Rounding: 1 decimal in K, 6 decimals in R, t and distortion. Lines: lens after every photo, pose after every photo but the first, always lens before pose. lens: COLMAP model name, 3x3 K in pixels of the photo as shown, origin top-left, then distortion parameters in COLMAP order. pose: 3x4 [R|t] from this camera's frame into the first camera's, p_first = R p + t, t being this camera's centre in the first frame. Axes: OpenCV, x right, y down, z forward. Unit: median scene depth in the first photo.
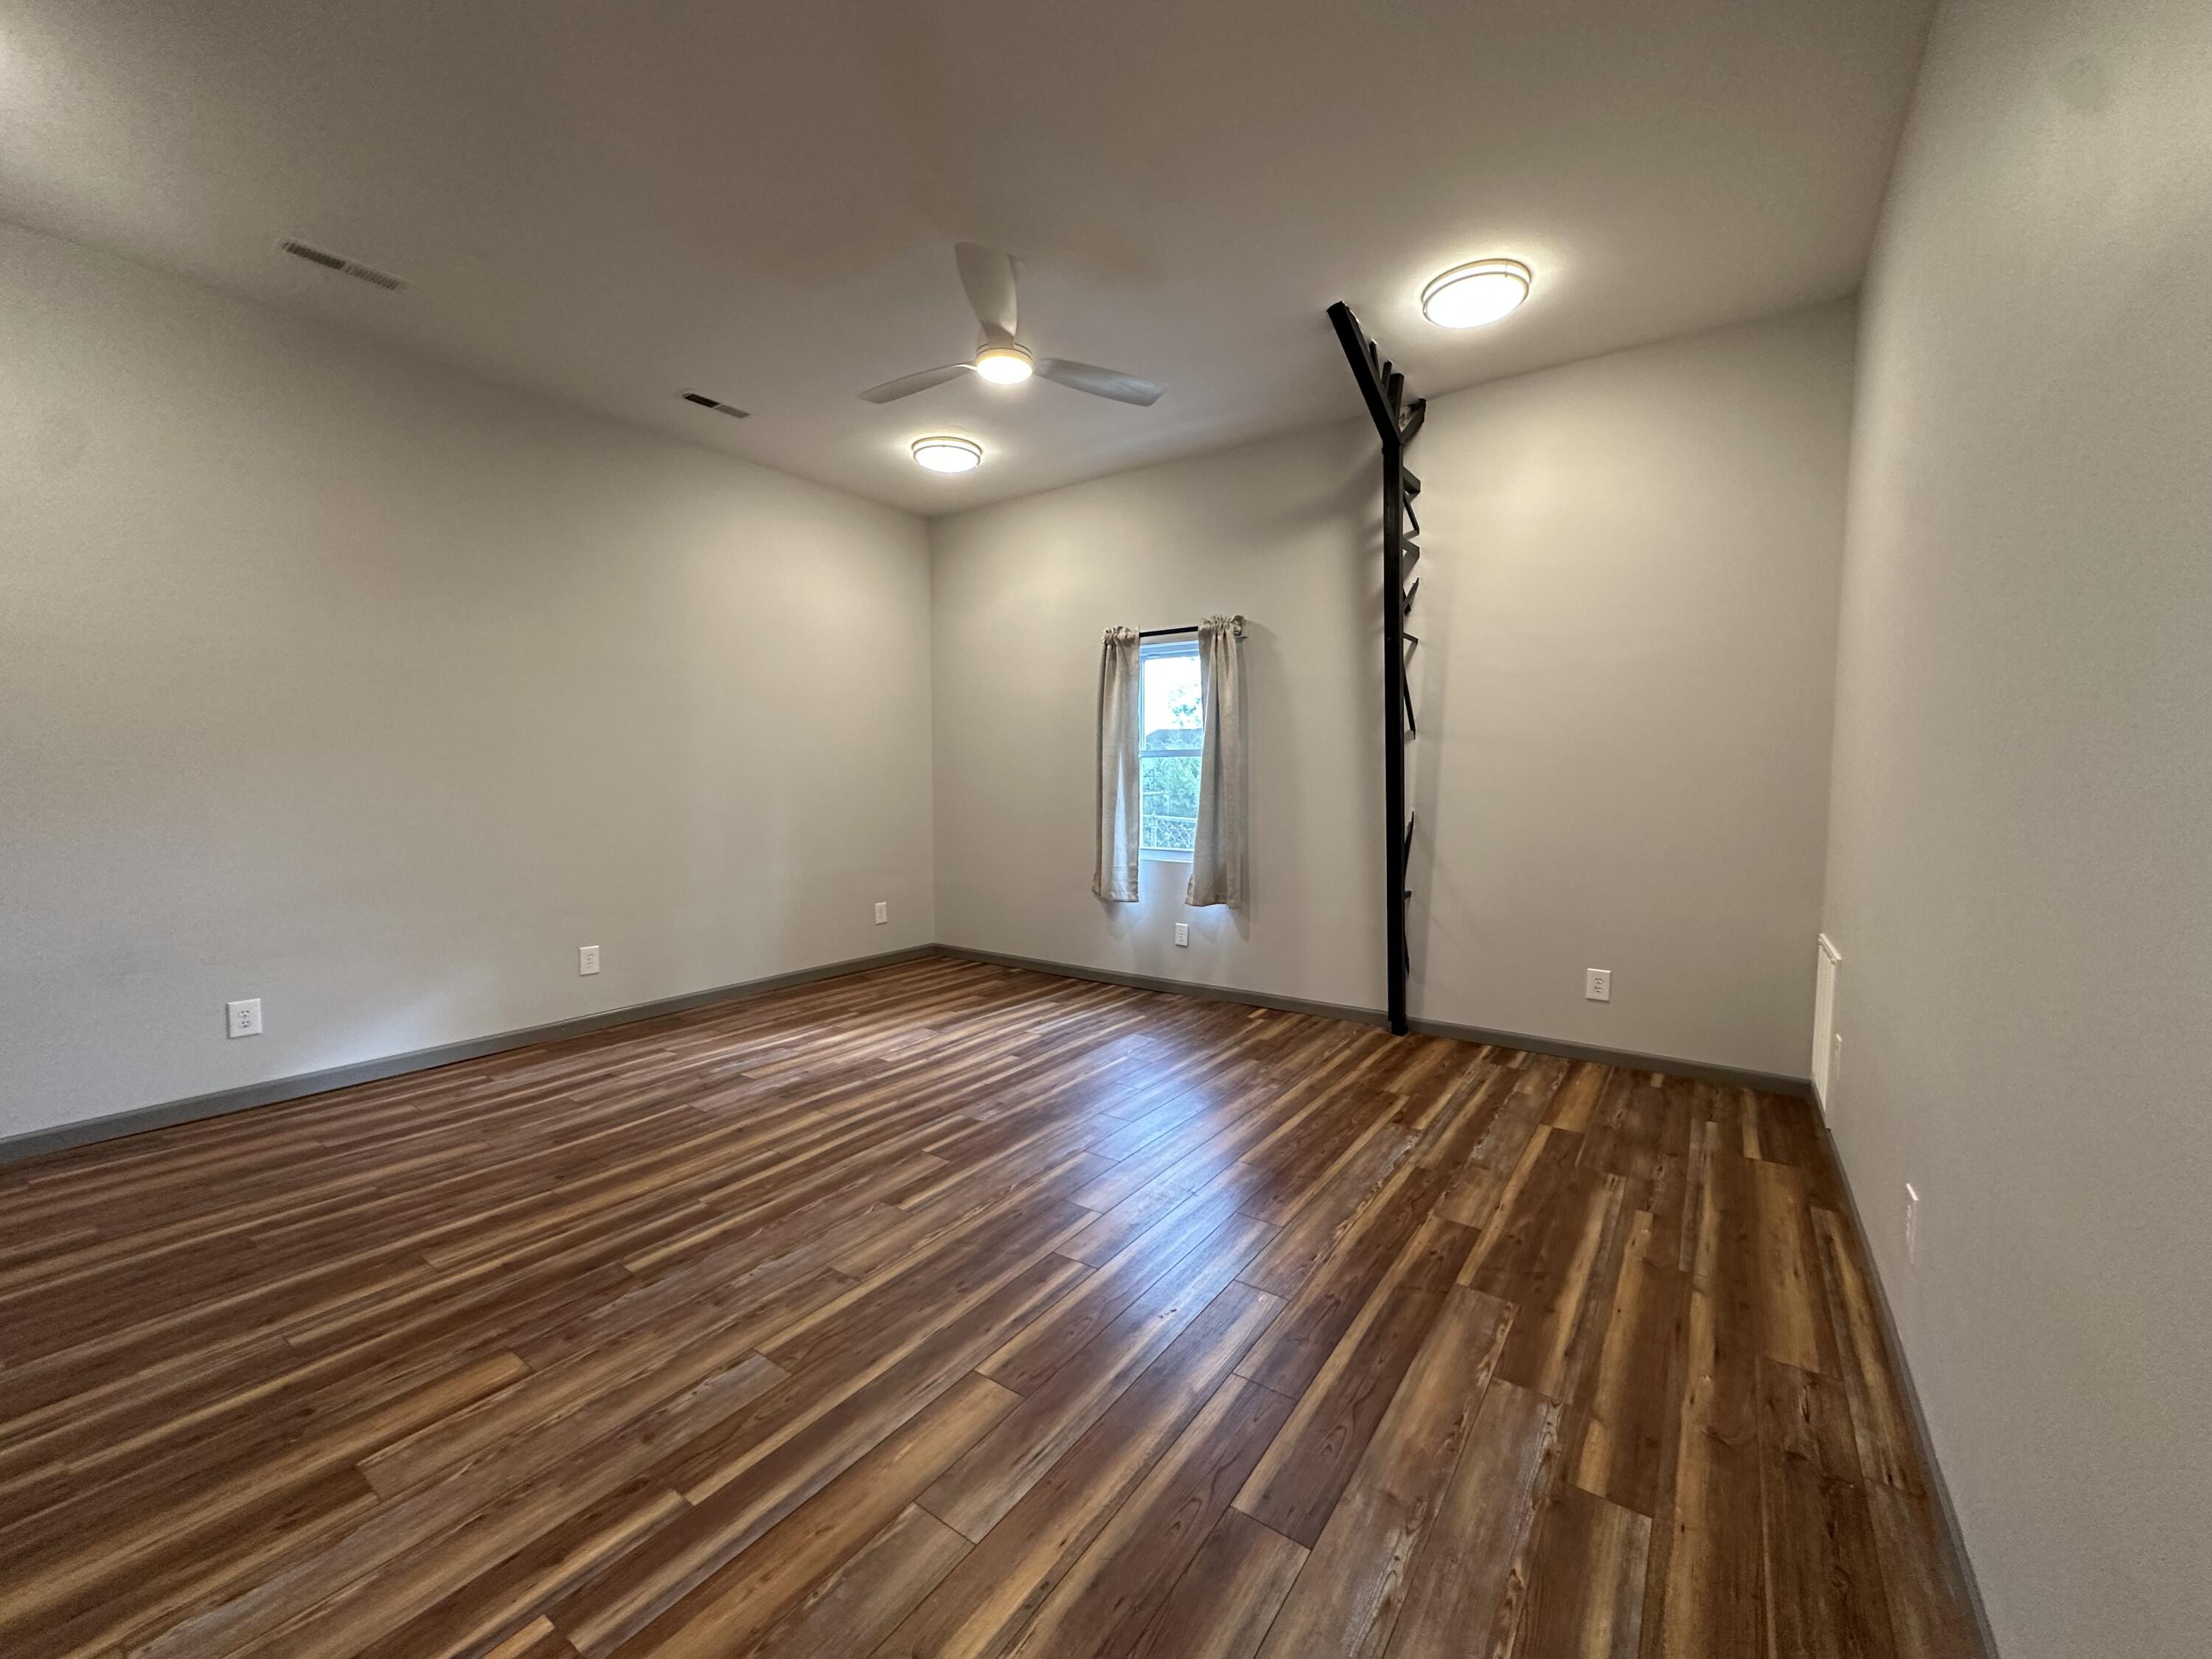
lens RADIAL K [[884.8, 0, 1103.0], [0, 884.8, 829.1], [0, 0, 1]] dist [-0.000156, 0.000843]
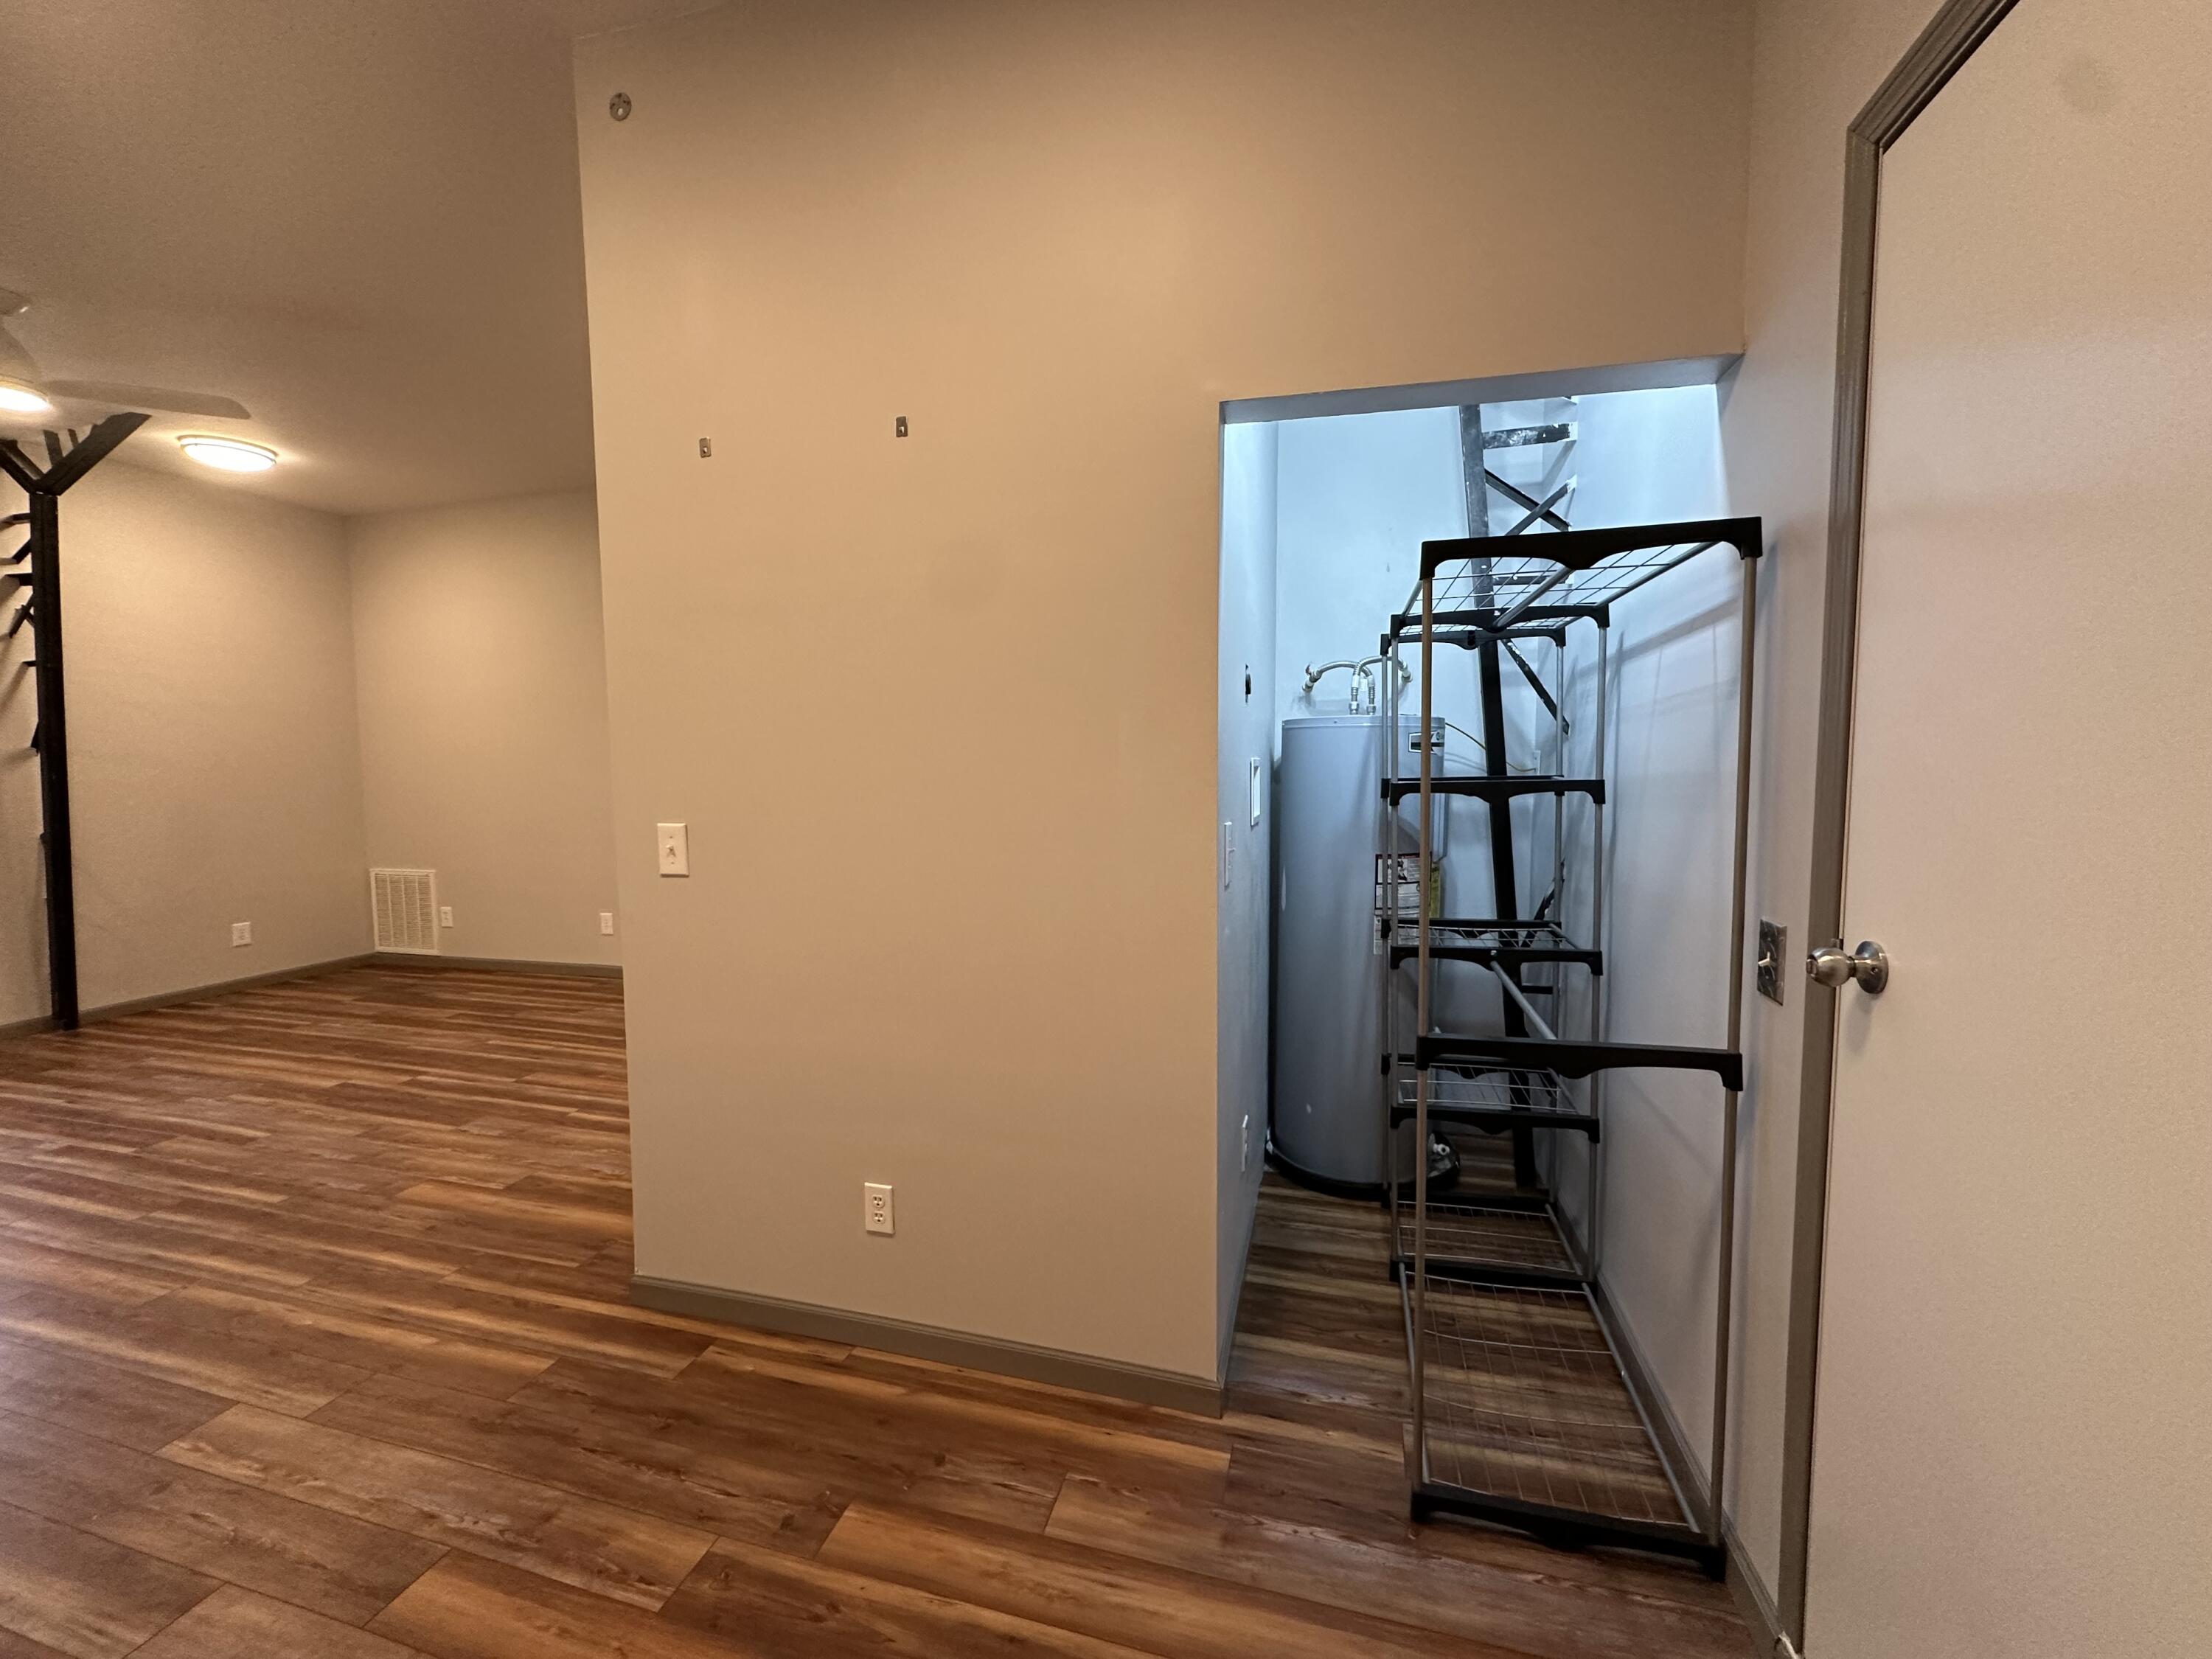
lens RADIAL K [[884.8, 0, 1099.0], [0, 884.8, 823.0], [0, 0, 1]] dist [-0.000156, 0.000843]
pose [[-0.335559, -0.066994, 0.939634, -1.771454], [0.066612, 0.993284, 0.094608, -0.063071], [-0.939661, 0.094338, -0.328843, 0.238040]]
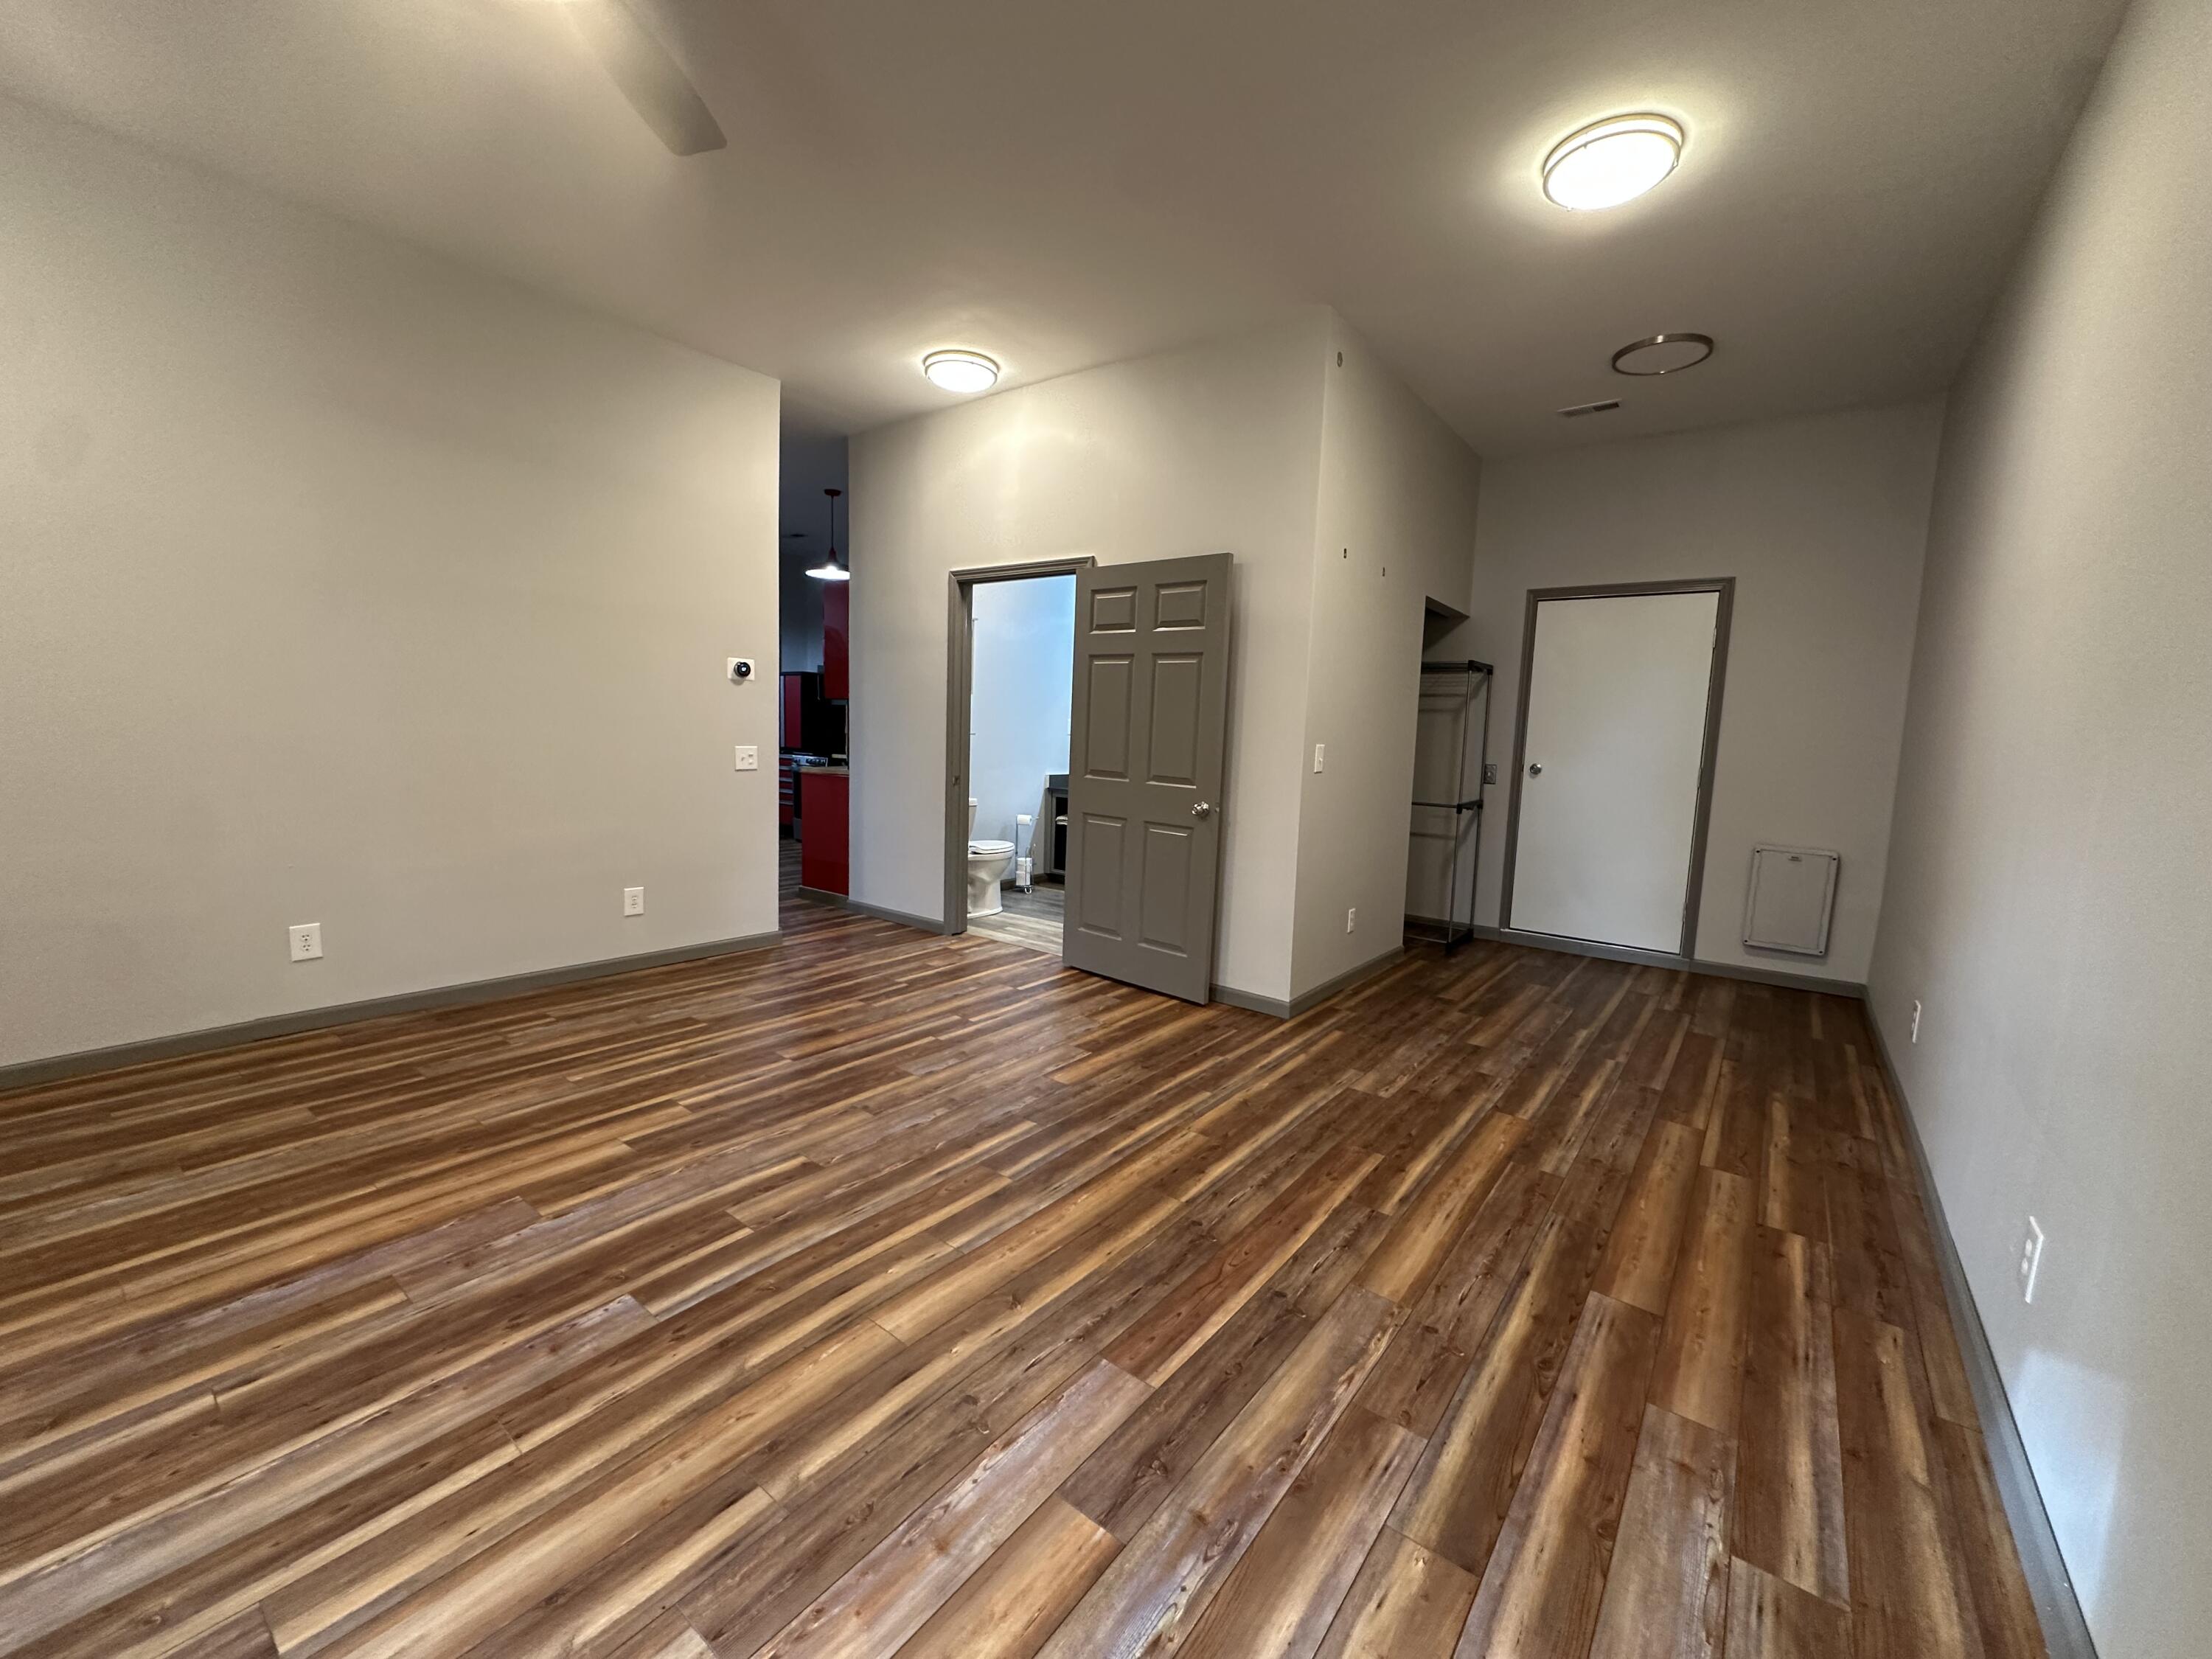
lens RADIAL K [[884.8, 0, 1109.5], [0, 884.8, 827.8], [0, 0, 1]] dist [-0.000156, 0.000843]
pose [[-0.998648, -0.038807, 0.034600, -0.579106], [-0.032091, 0.983681, 0.177038, -0.124662], [-0.040906, 0.175689, -0.983596, 1.860562]]
